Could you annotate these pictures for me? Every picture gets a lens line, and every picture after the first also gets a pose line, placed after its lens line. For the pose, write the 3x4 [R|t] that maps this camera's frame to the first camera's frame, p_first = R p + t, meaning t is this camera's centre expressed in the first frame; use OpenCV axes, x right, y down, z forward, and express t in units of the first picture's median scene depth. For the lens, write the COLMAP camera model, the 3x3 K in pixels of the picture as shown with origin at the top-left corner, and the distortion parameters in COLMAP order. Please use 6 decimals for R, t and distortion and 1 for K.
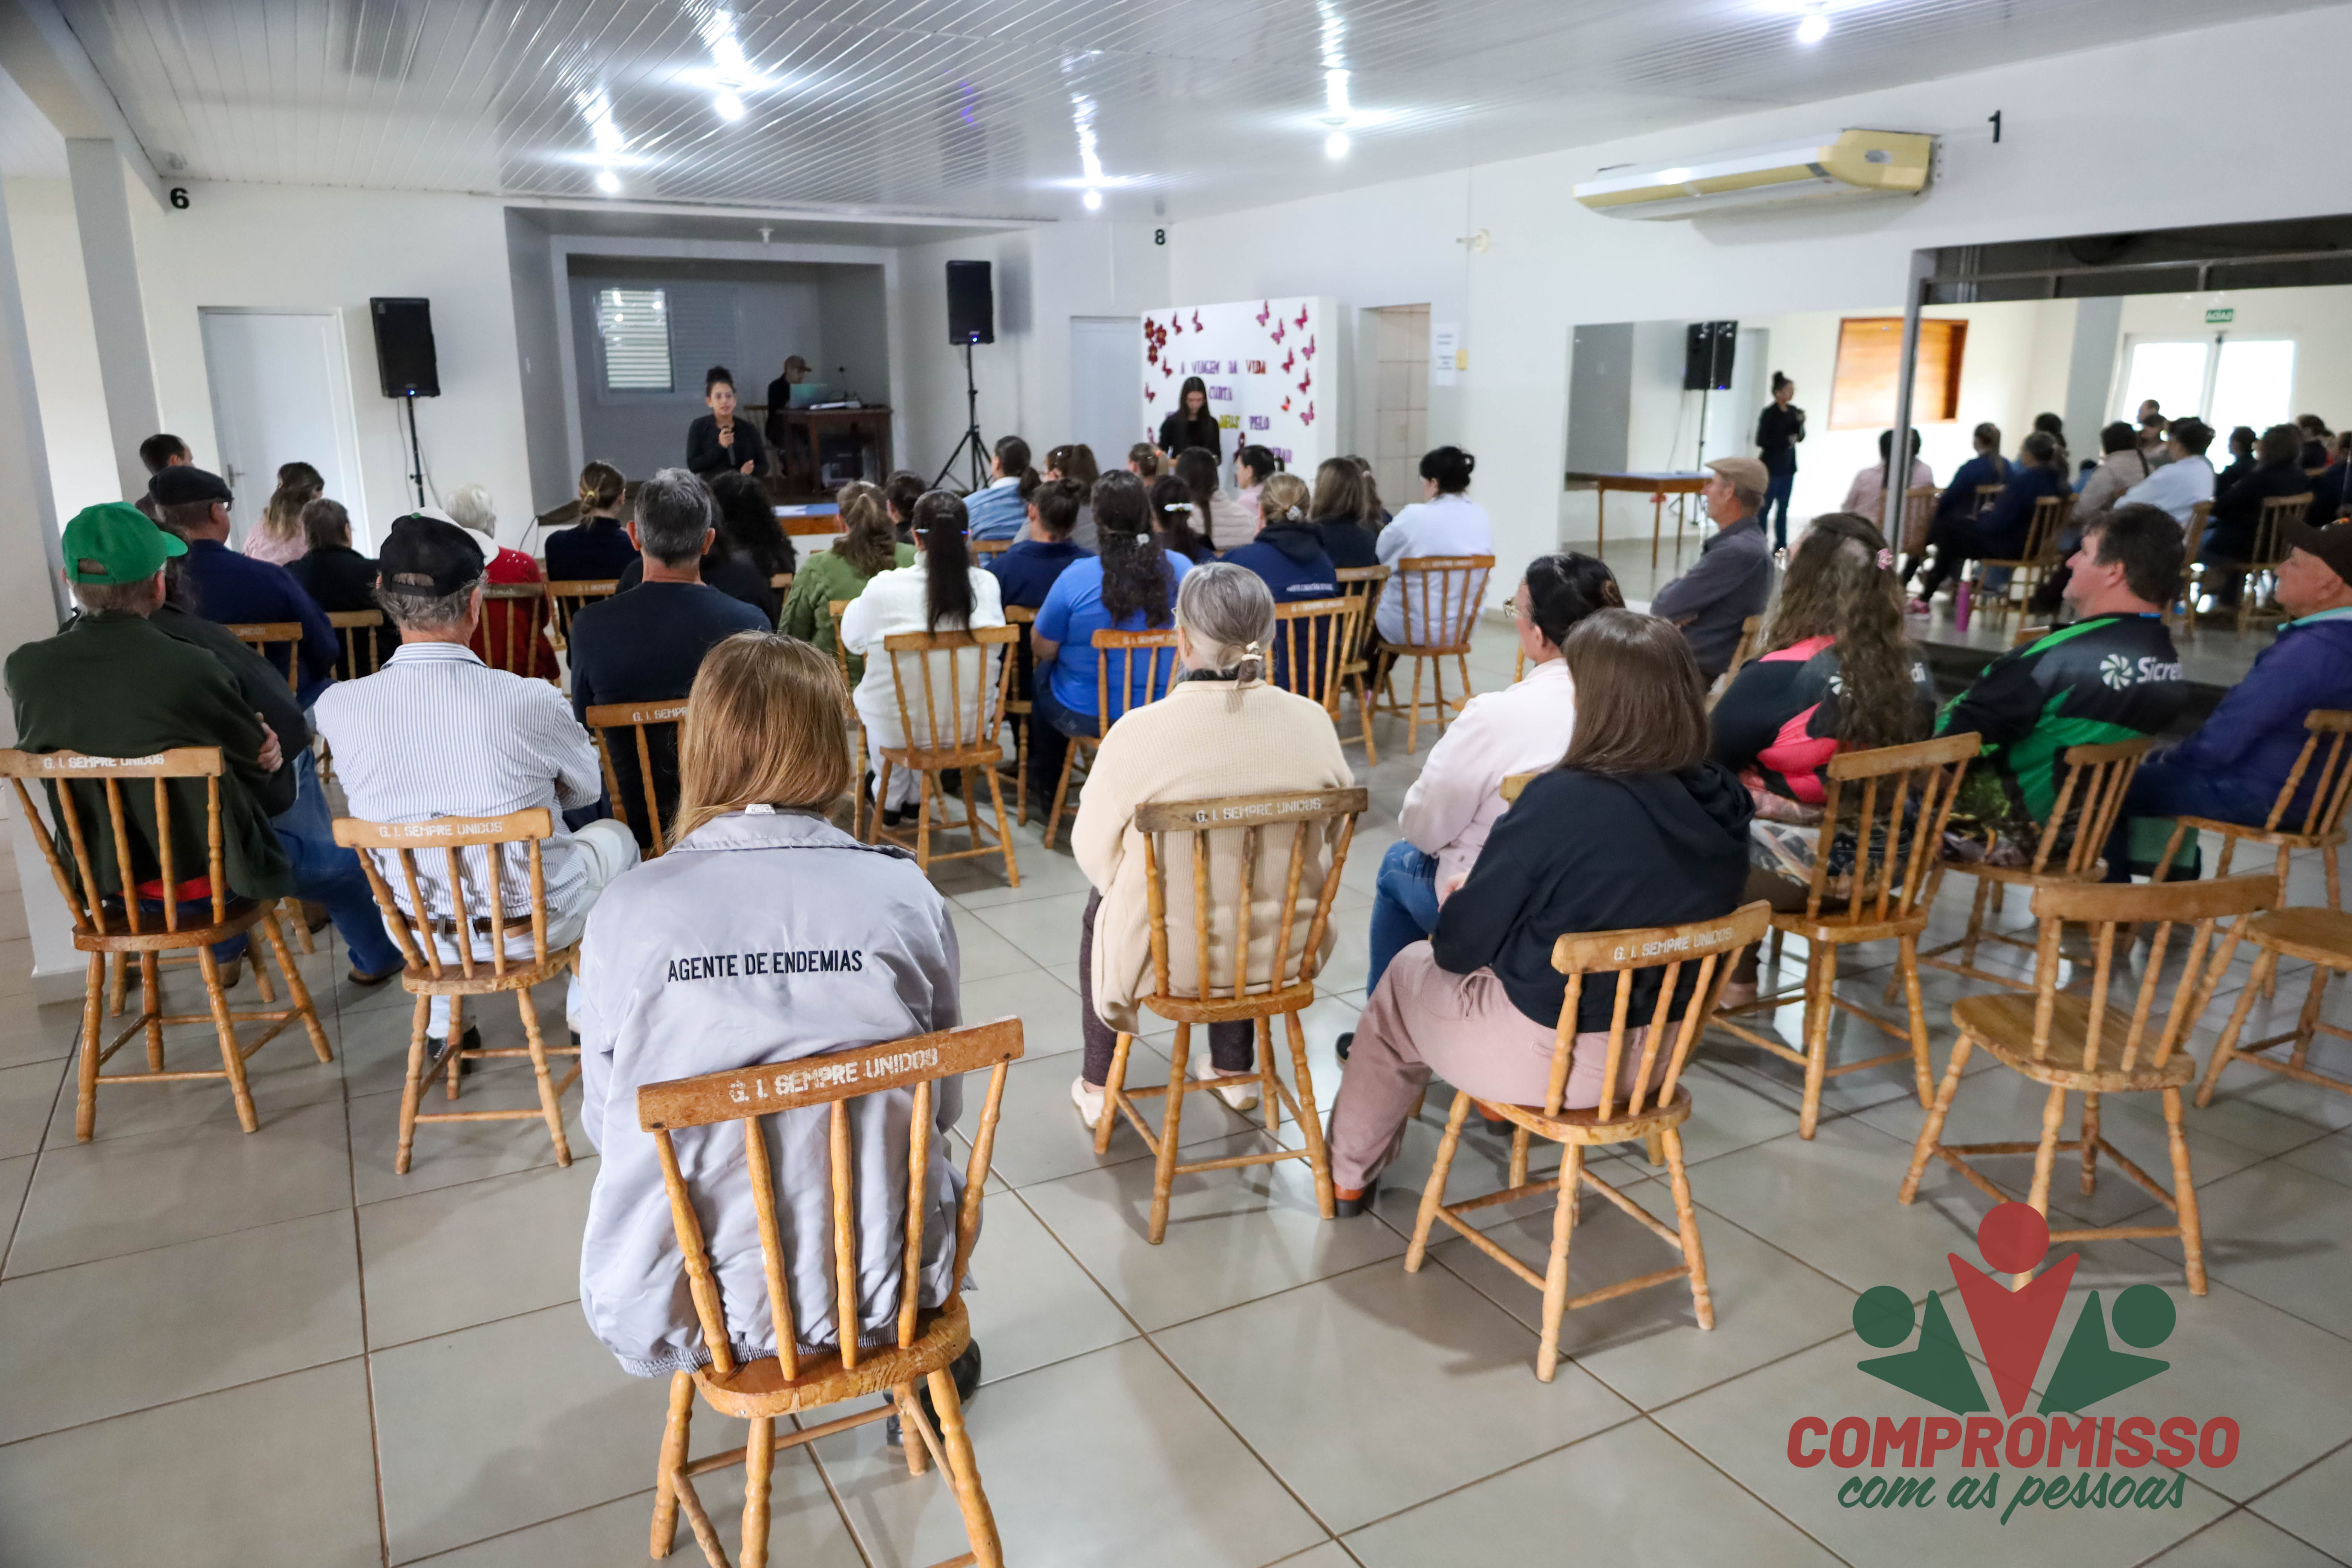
lens RADIAL K [[1587.1, 0, 1176.0], [0, 1587.1, 784.0], [0, 0, 1]] dist [-0.017553, 0.007753]
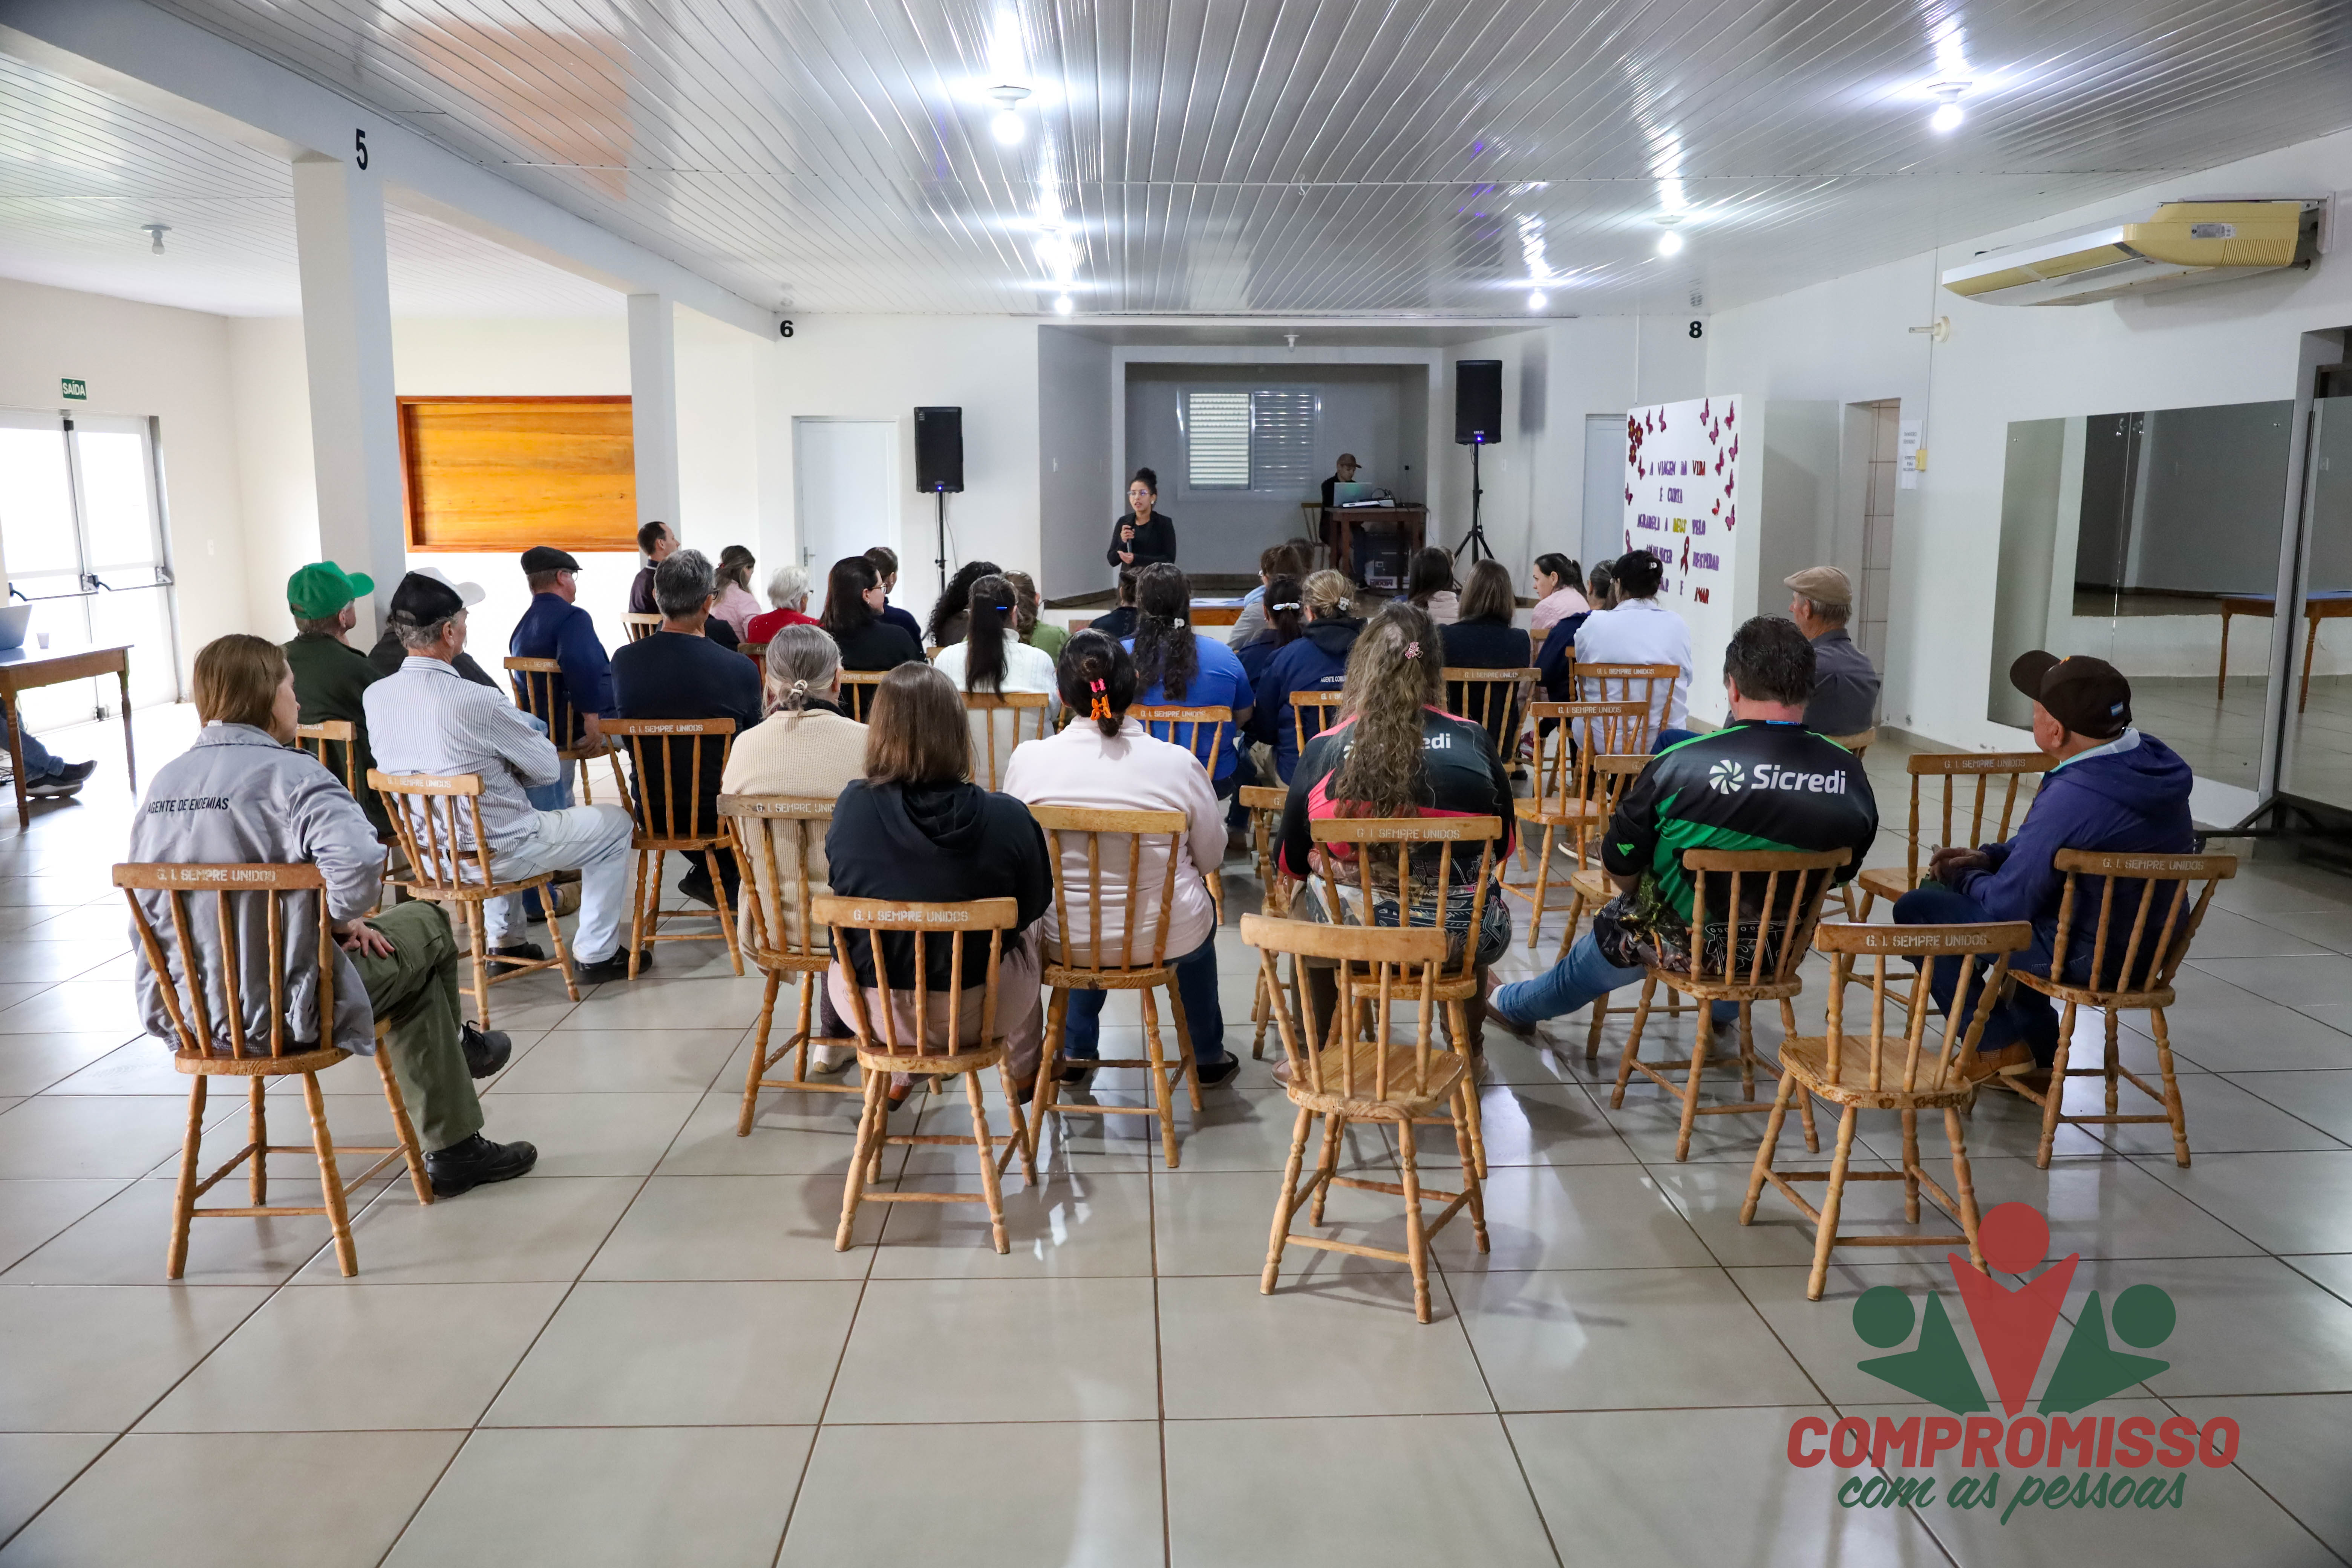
lens RADIAL K [[1777.1, 0, 1176.0], [0, 1777.1, 784.0], [0, 0, 1]] dist [-0.030330, 0.011260]
pose [[0.893014, 0.078680, -0.443098, 0.285116], [-0.112976, 0.992262, -0.051497, 0.010940], [0.435617, 0.096047, 0.894993, -0.054355]]
